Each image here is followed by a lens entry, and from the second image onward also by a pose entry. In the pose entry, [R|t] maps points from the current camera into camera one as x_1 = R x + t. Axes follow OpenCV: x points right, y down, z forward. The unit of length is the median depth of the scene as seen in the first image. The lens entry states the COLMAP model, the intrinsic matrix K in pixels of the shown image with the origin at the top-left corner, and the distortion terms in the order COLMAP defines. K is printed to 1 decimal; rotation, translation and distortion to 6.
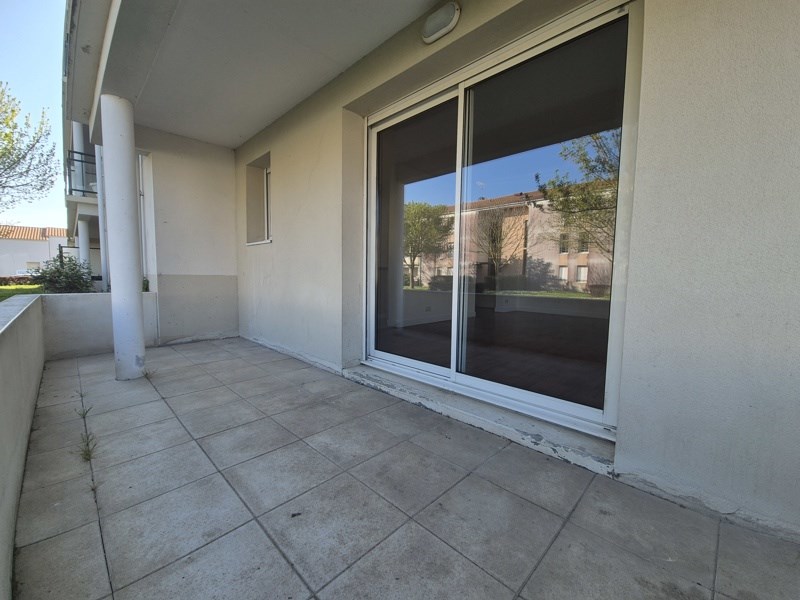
lens RADIAL K [[325.5, 0, 396.8], [0, 325.5, 299.9], [0, 0, 1]] dist [0.005686, -0.003992]
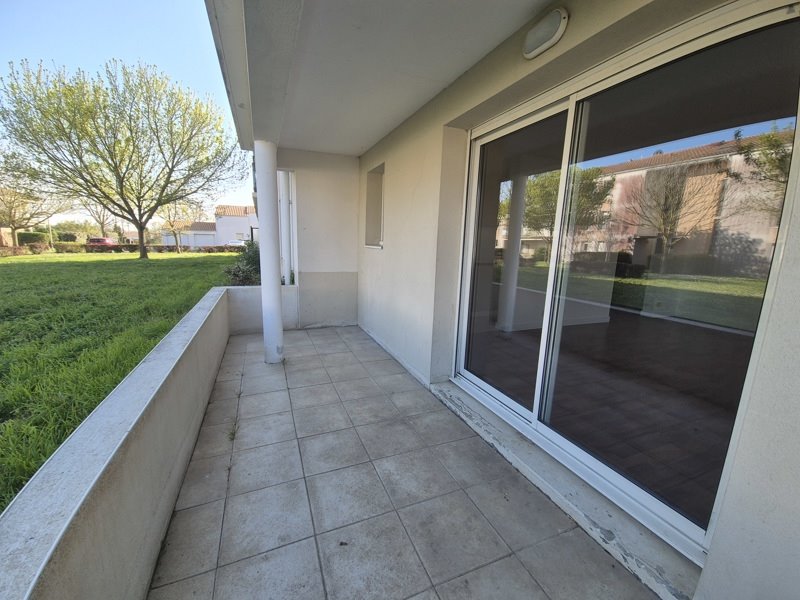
lens RADIAL K [[325.5, 0, 396.9], [0, 325.5, 299.1], [0, 0, 1]] dist [0.005686, -0.003992]
pose [[0.921106, 0.082188, -0.380537, 0.137659], [-0.045408, 0.993471, 0.104658, -0.202336], [0.386655, -0.079121, 0.918824, 0.014479]]
